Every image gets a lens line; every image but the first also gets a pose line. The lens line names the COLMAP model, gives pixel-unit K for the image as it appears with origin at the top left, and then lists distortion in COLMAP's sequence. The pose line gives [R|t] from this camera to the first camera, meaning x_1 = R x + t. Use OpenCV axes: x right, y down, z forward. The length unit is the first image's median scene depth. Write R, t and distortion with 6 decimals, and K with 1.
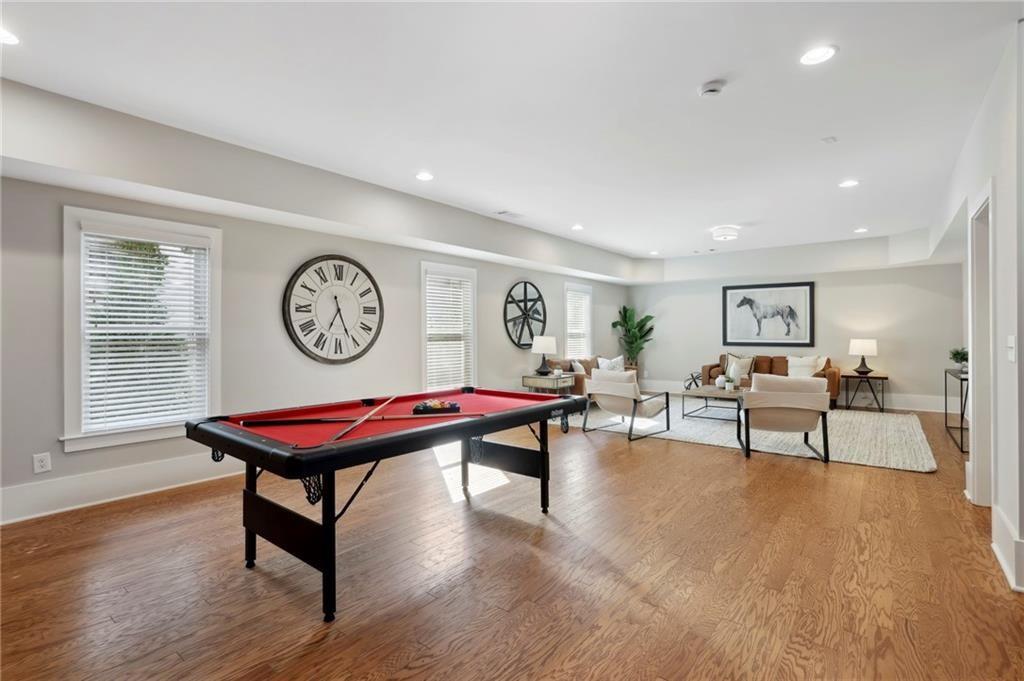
lens RADIAL K [[481.0, 0, 512.5], [0, 481.0, 336.8], [0, 0, 1]] dist [-0.001204, 0.001753]
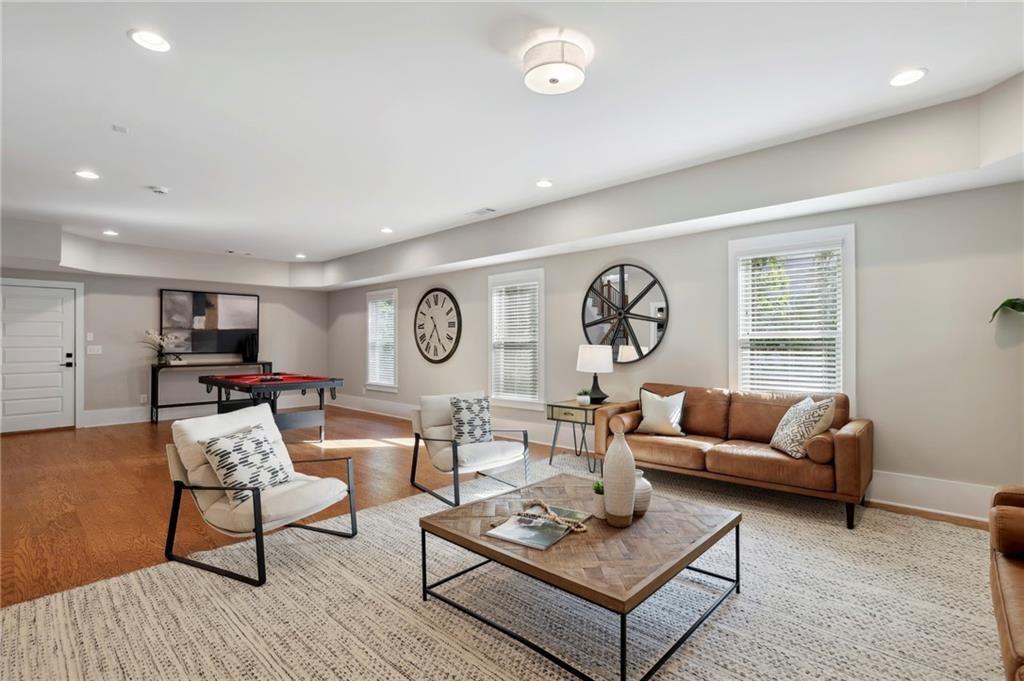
lens RADIAL K [[481.0, 0, 513.4], [0, 481.0, 339.8], [0, 0, 1]] dist [-0.001204, 0.001753]
pose [[-0.087470, 0.001052, -0.996167, 1.037182], [-0.000827, 0.999999, 0.001128, -0.014896], [0.996167, 0.000923, -0.087469, 1.322830]]
